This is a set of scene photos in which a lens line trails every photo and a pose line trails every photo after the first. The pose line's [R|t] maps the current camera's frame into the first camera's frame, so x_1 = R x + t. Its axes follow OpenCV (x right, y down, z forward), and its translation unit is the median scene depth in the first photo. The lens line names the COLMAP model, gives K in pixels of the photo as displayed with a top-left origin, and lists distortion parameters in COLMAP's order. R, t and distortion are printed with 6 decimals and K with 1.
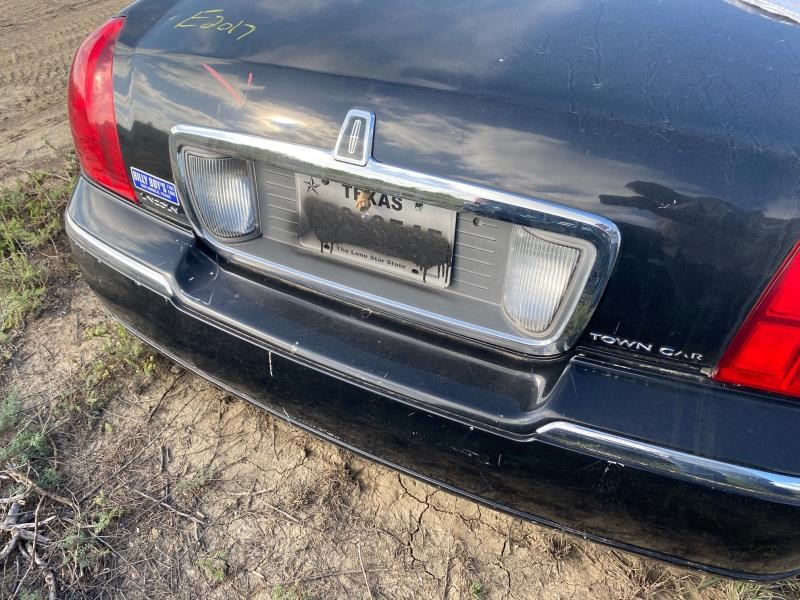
lens RADIAL K [[606.1, 0, 415.4], [0, 606.1, 302.4], [0, 0, 1]] dist [0.037637, -0.063700]
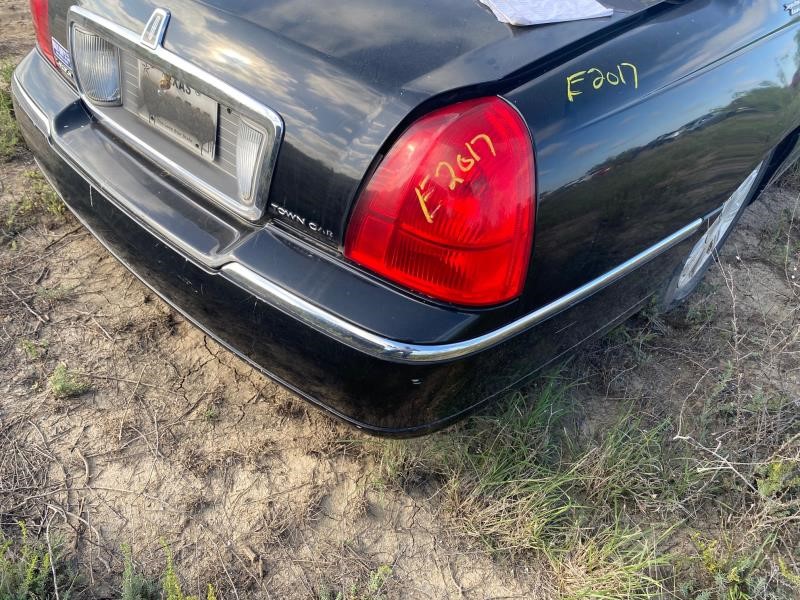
lens RADIAL K [[606.1, 0, 415.4], [0, 606.1, 302.4], [0, 0, 1]] dist [0.037637, -0.063700]
pose [[0.962093, 0.252415, -0.103260, 0.537534], [-0.252788, 0.967473, 0.009682, 0.114828], [0.102345, 0.016788, 0.994607, -0.202573]]
